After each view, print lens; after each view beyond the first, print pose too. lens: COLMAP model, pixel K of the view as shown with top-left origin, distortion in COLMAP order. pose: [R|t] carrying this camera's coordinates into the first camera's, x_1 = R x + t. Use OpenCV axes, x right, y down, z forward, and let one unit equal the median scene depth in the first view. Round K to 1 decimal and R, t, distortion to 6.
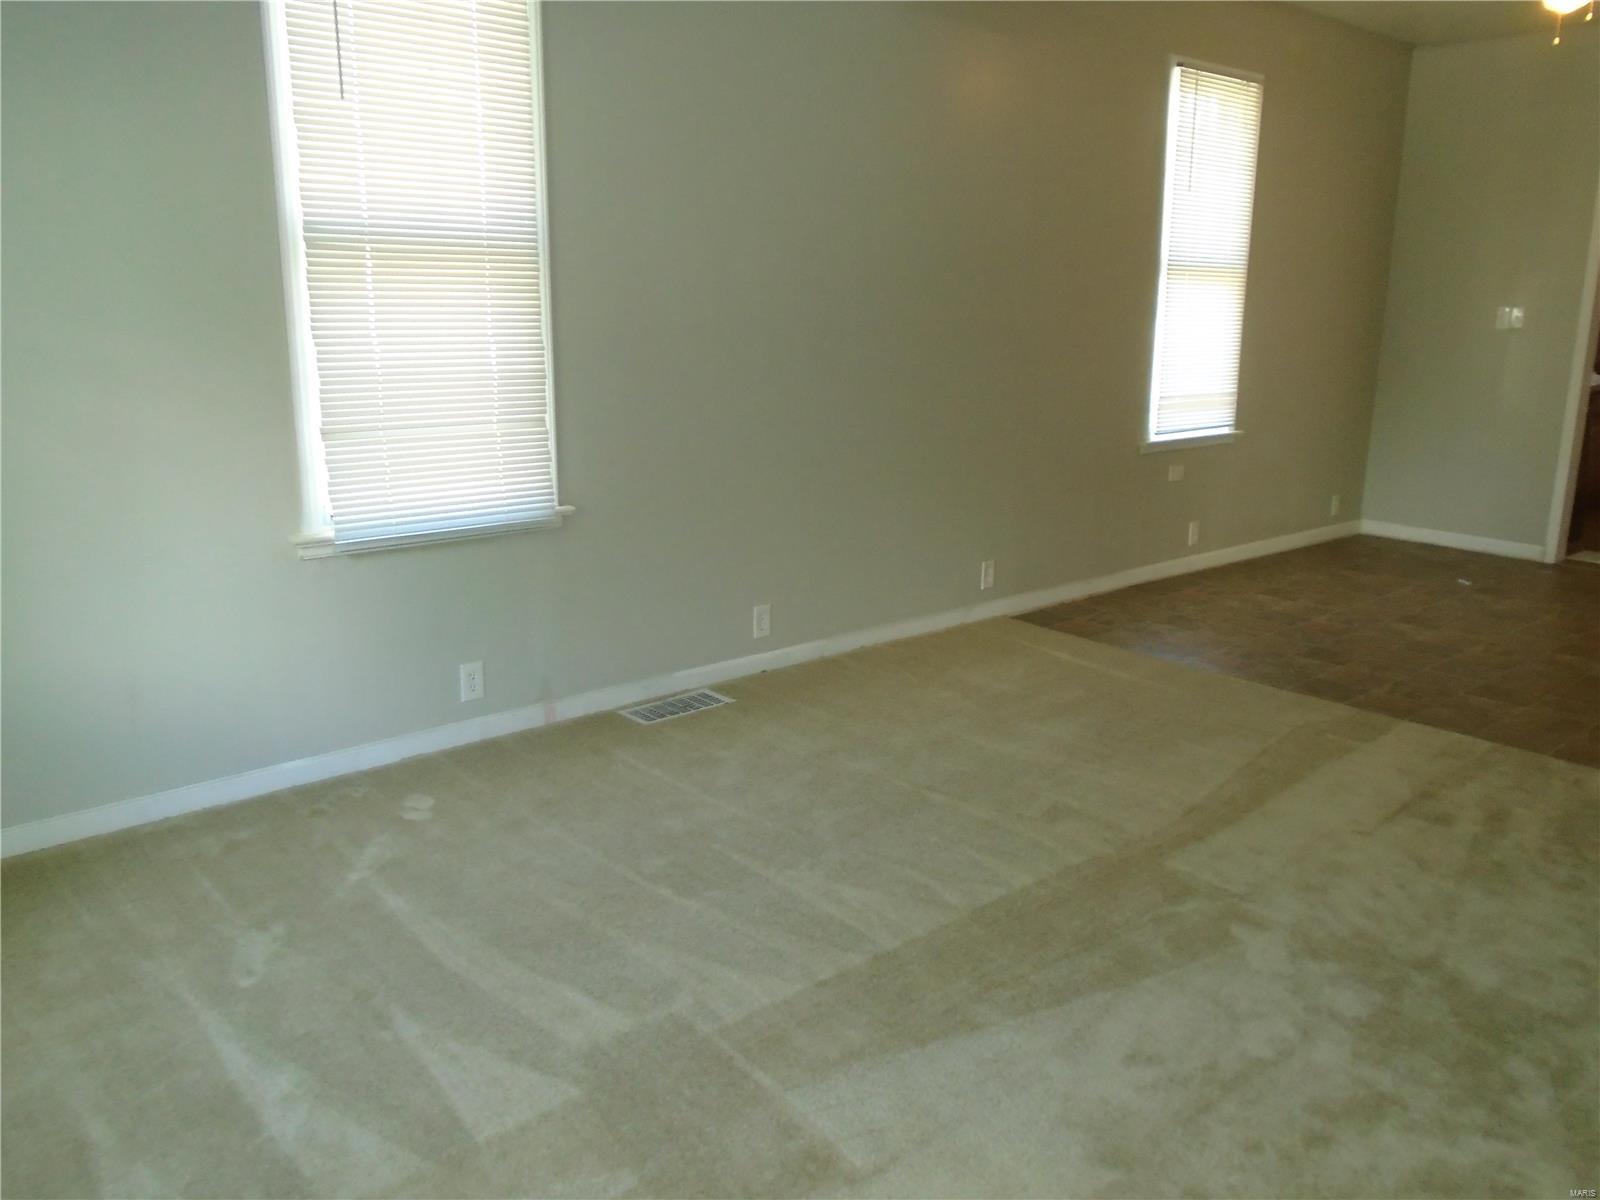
lens RADIAL K [[1240.5, 0, 832.4], [0, 1240.5, 610.6], [0, 0, 1]] dist [-0.003251, 0.004313]
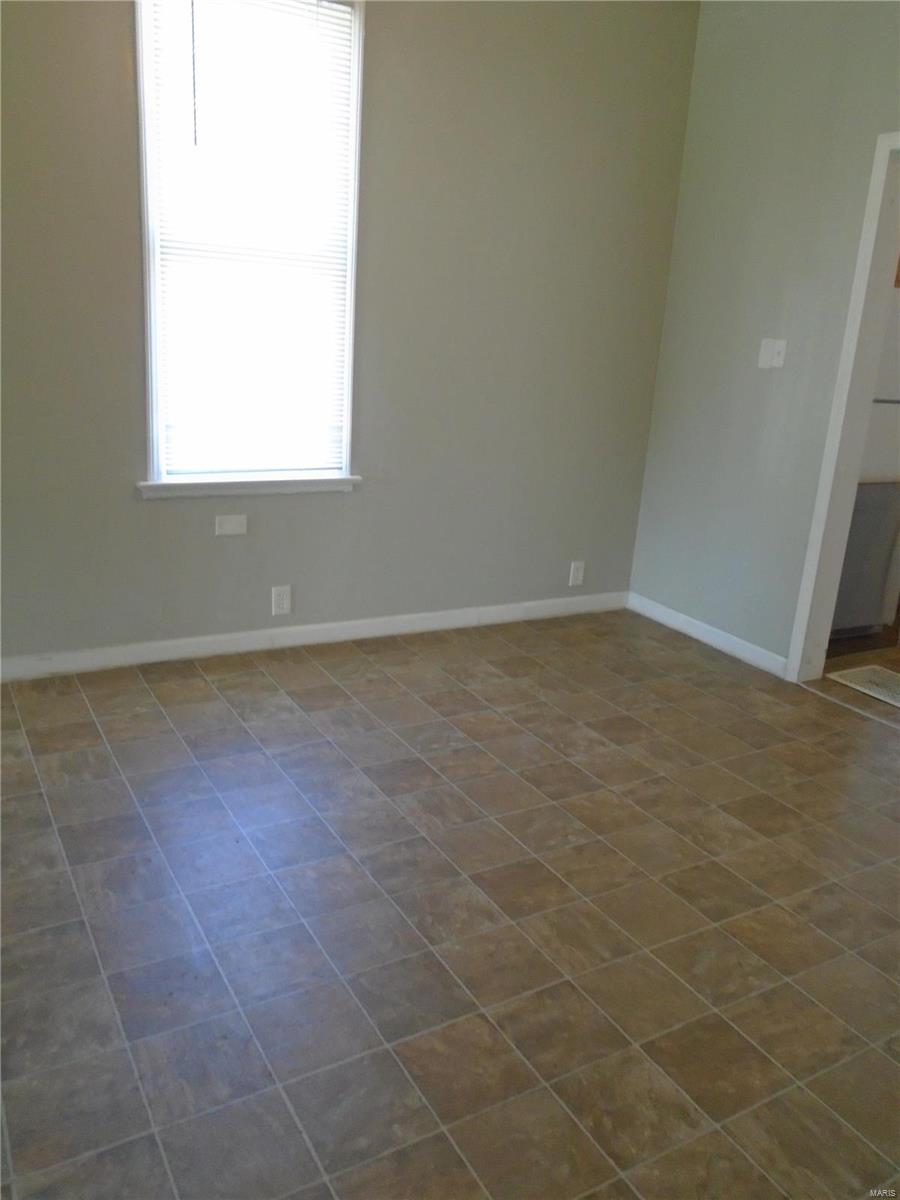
lens RADIAL K [[930.4, 0, 465.3], [0, 930.4, 605.1], [0, 0, 1]] dist [-0.003251, 0.004313]
pose [[0.979954, 0.110142, -0.166007, 0.463170], [-0.102459, 0.993261, 0.054180, -0.094697], [0.170856, -0.036085, 0.984635, 0.392031]]
